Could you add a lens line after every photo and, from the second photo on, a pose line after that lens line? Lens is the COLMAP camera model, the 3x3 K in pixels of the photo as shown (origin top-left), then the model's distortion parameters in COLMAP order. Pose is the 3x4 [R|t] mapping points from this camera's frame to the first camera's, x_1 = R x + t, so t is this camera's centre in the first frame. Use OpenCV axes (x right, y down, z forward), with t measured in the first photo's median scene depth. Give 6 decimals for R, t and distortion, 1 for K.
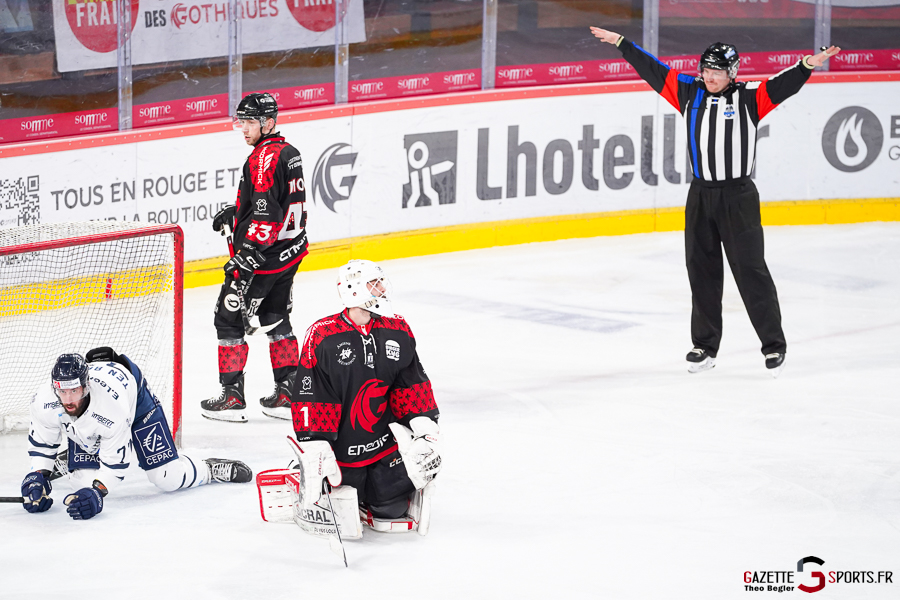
lens RADIAL K [[5225.6, 0, 450.0], [0, 5225.6, 300.0], [0, 0, 1]] dist [0.181485, 3.950044]
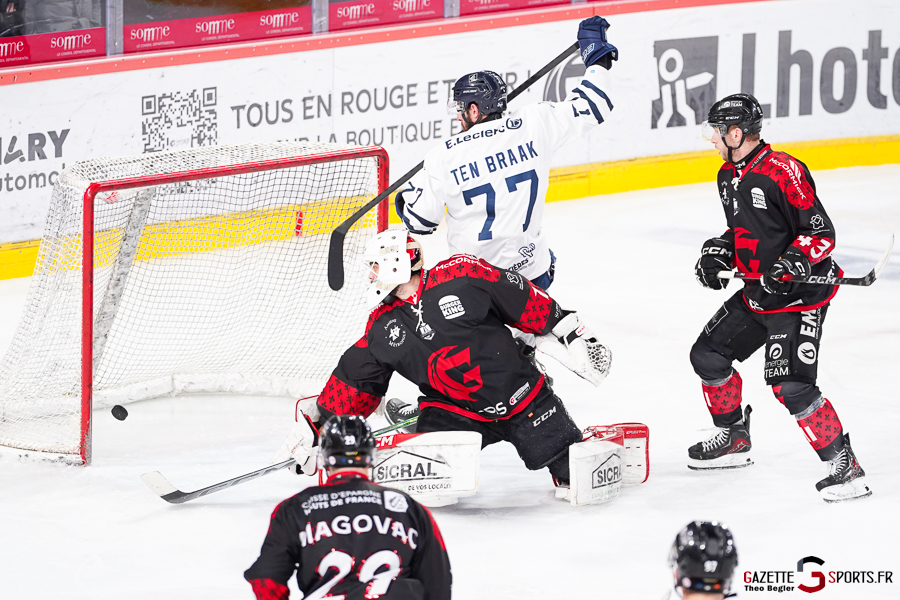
lens RADIAL K [[4924.9, 0, 450.0], [0, 4924.9, 300.0], [0, 0, 1]] dist [-0.287031, 2.200627]
pose [[0.999290, 0.006532, -0.037102, -0.011968], [-0.006061, 0.999900, 0.012783, -0.000107], [0.037182, -0.012549, 0.999230, 0.215541]]
